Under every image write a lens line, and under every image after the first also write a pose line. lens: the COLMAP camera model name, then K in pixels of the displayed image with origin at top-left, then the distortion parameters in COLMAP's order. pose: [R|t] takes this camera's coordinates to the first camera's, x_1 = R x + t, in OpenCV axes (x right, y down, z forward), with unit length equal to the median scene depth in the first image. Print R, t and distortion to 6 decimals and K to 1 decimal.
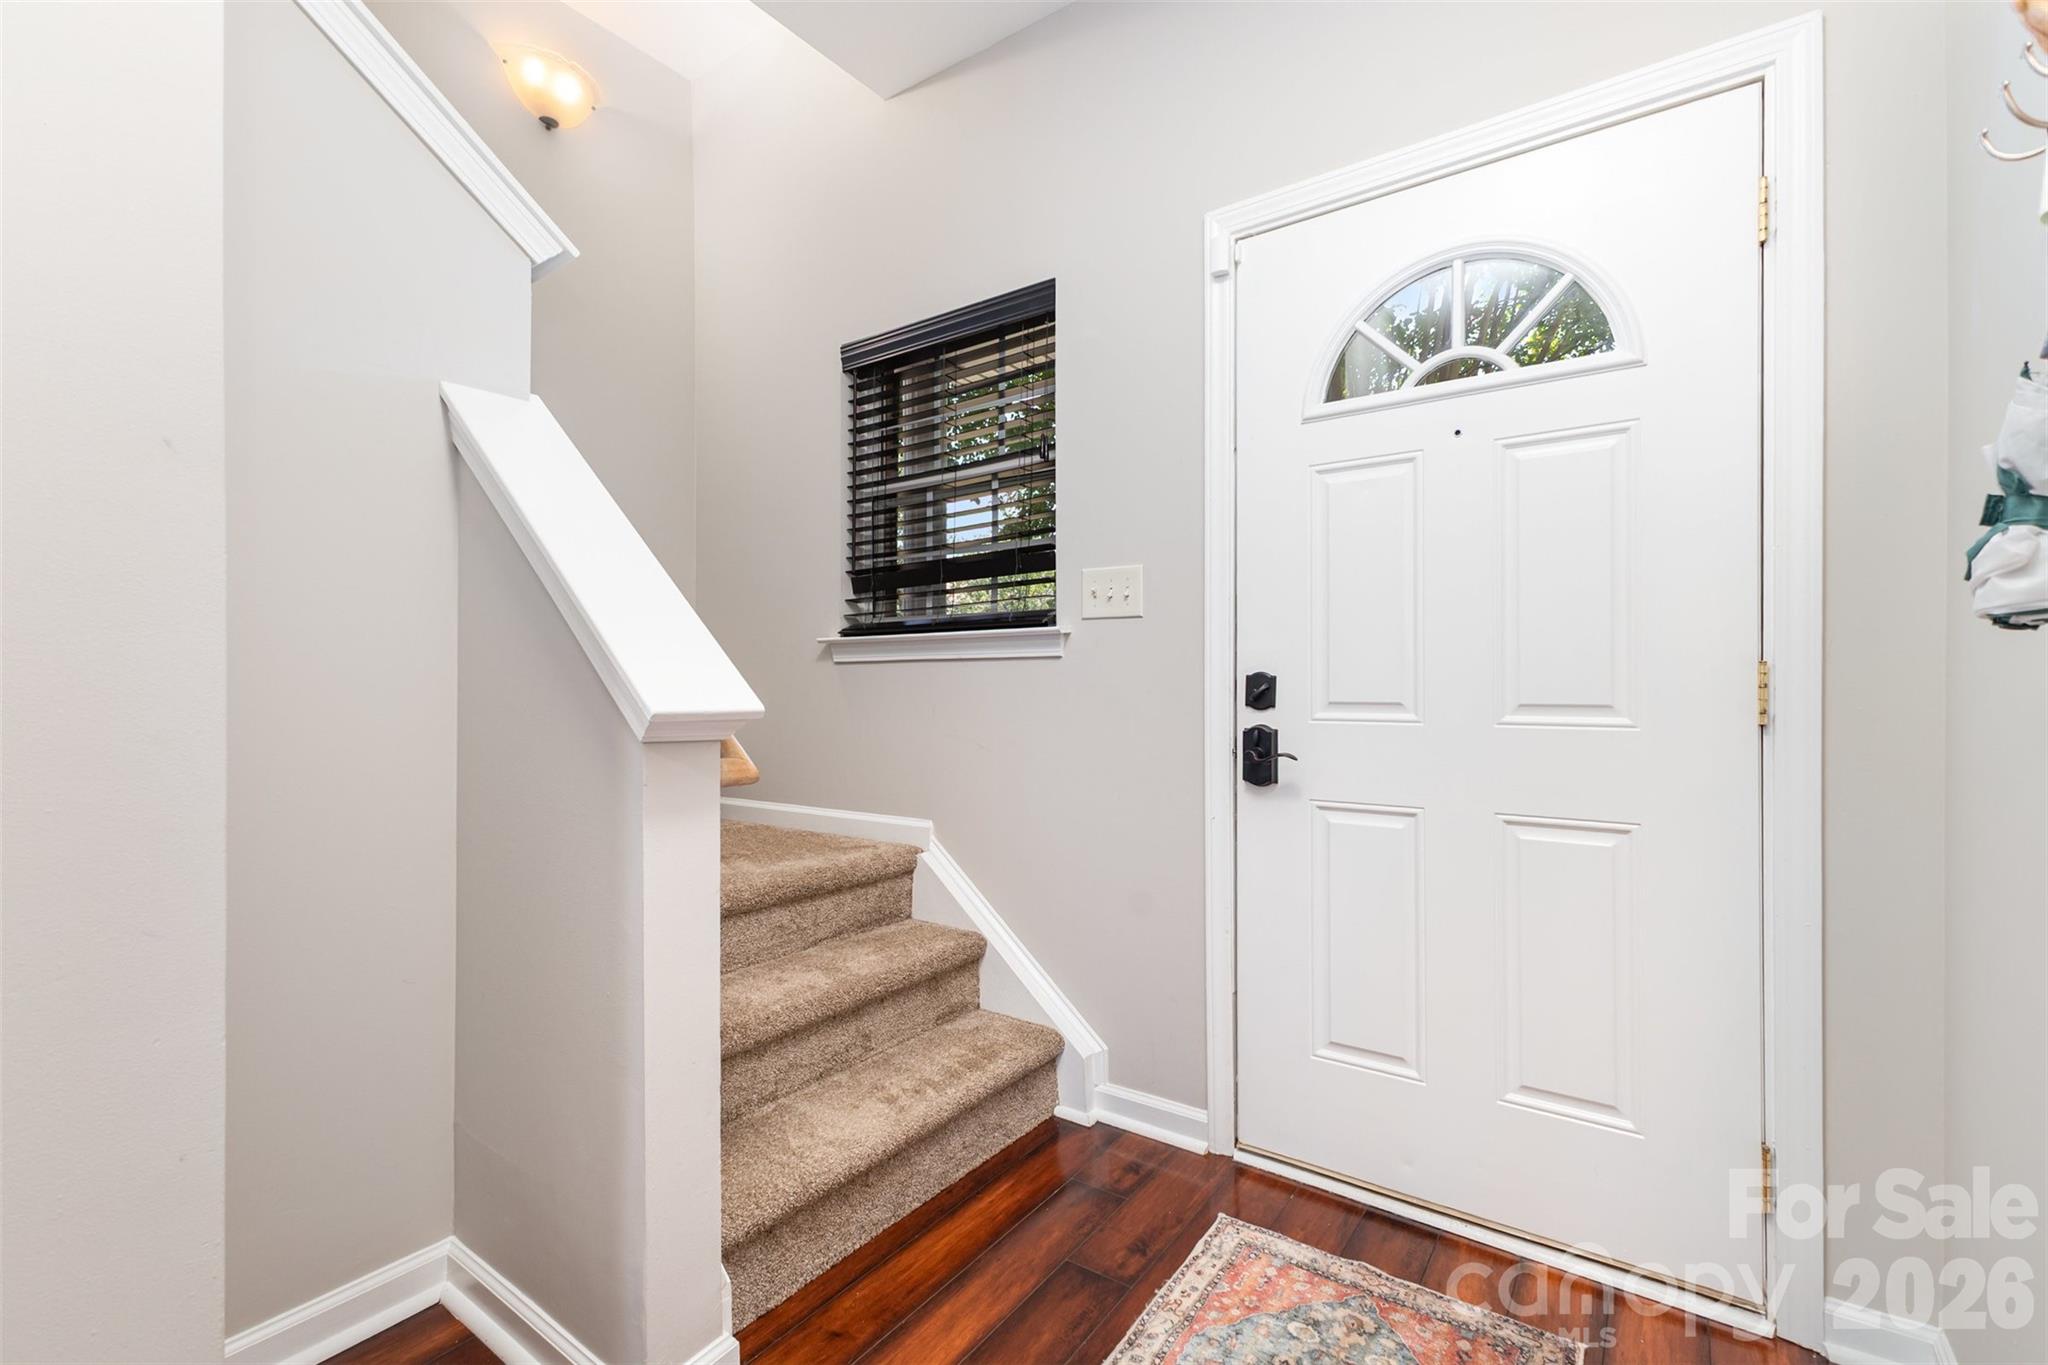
lens RADIAL K [[889.2, 0, 1048.1], [0, 889.2, 683.8], [0, 0, 1]] dist [0.008617, 0.000189]
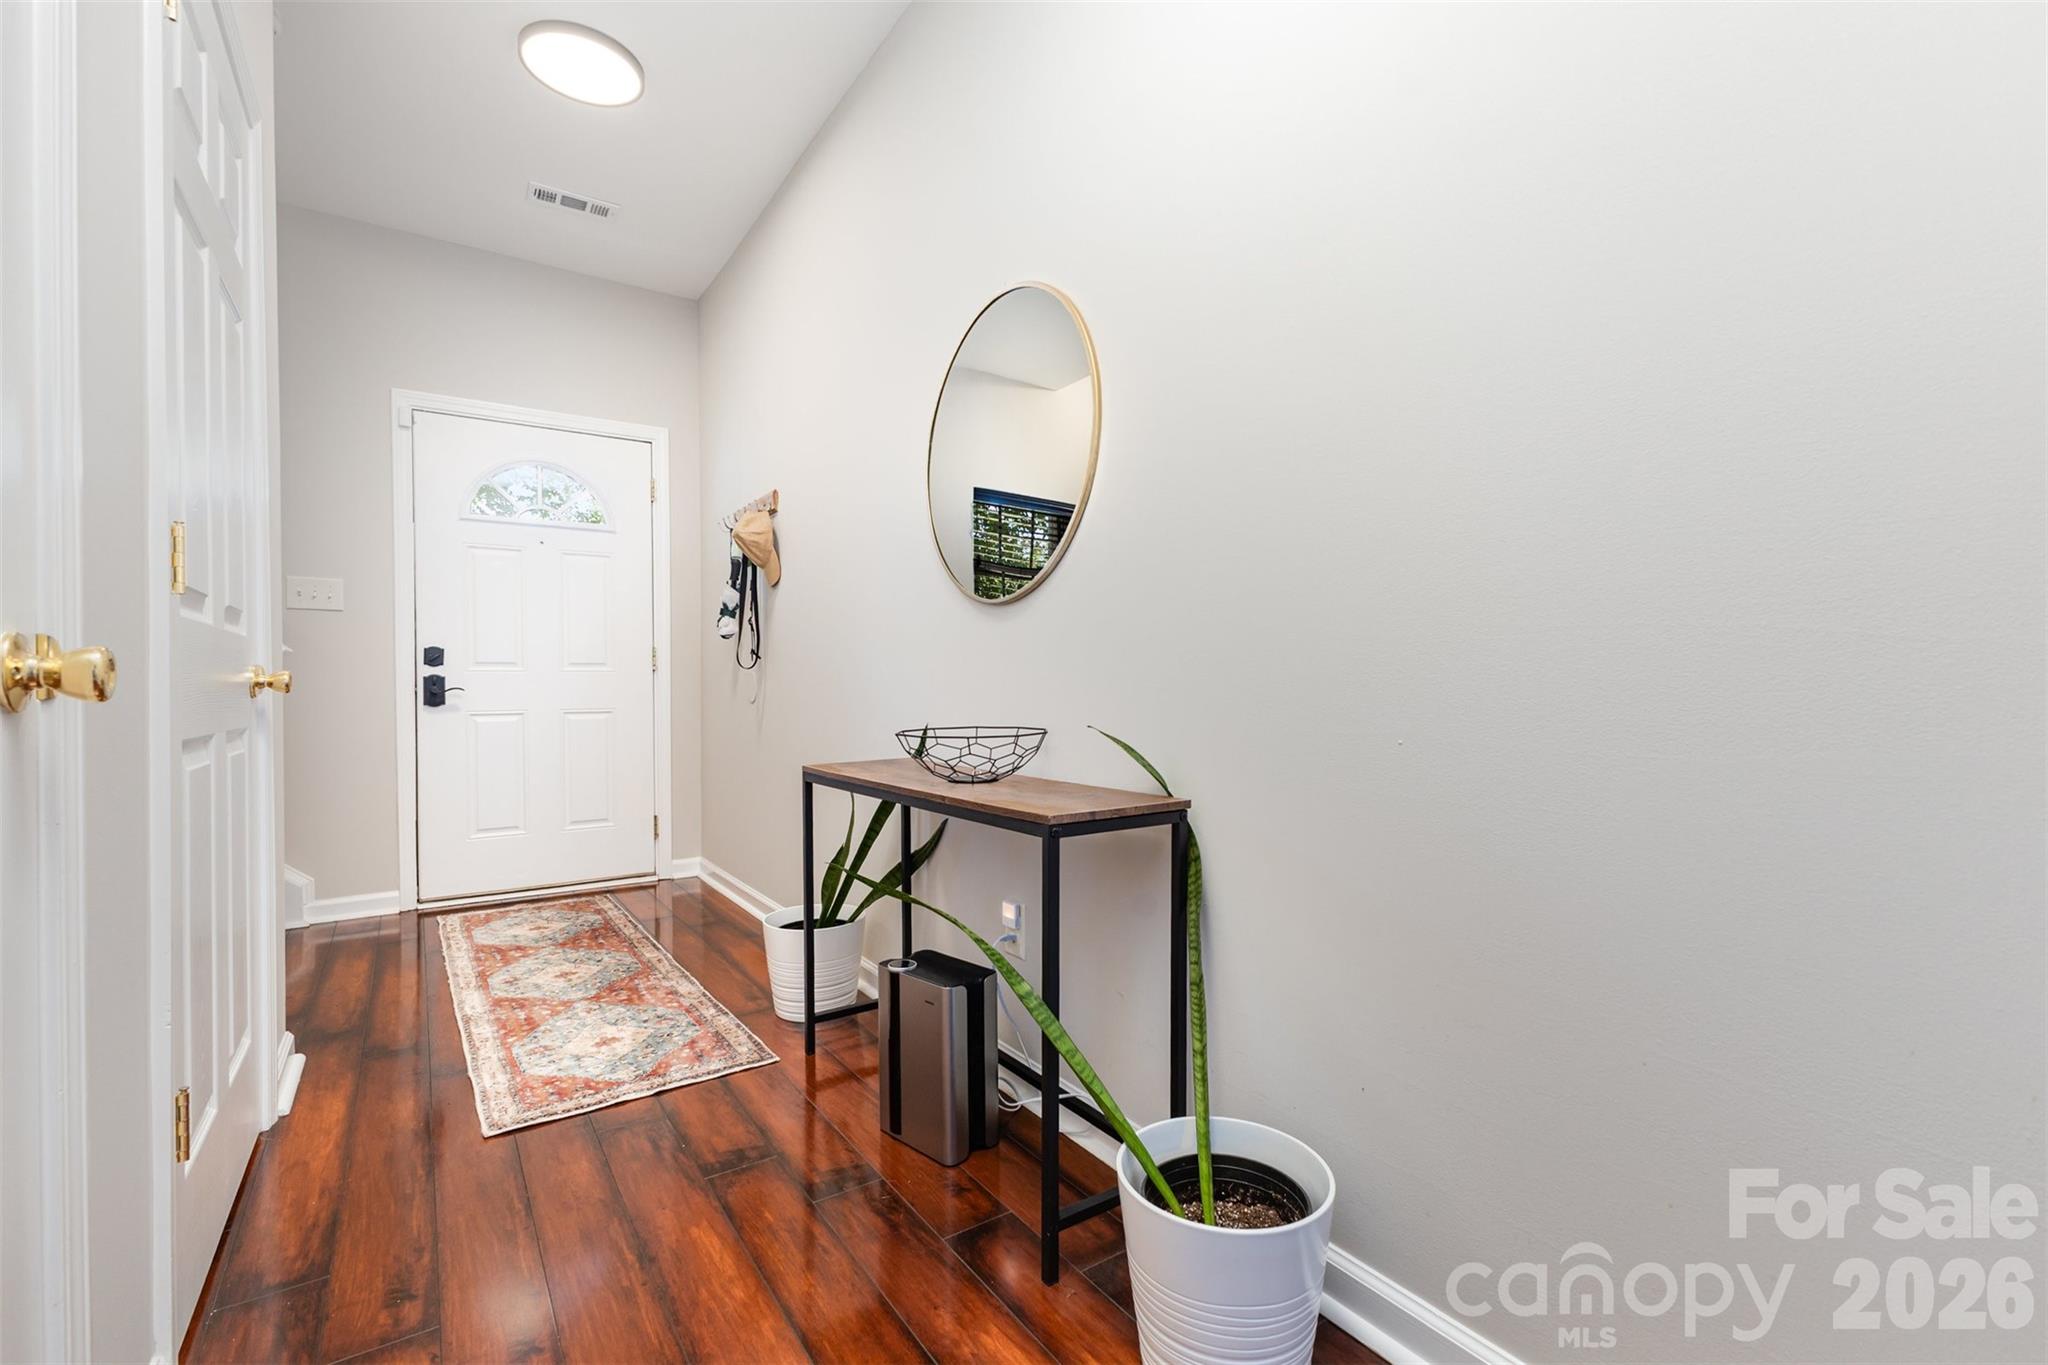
lens RADIAL K [[889.2, 0, 1048.1], [0, 889.2, 683.8], [0, 0, 1]] dist [0.008617, 0.000189]
pose [[0.334613, -0.004784, 0.942344, -1.114789], [0.005959, 0.999978, 0.002961, 0.068575], [-0.942337, 0.004624, 0.334634, -0.867139]]
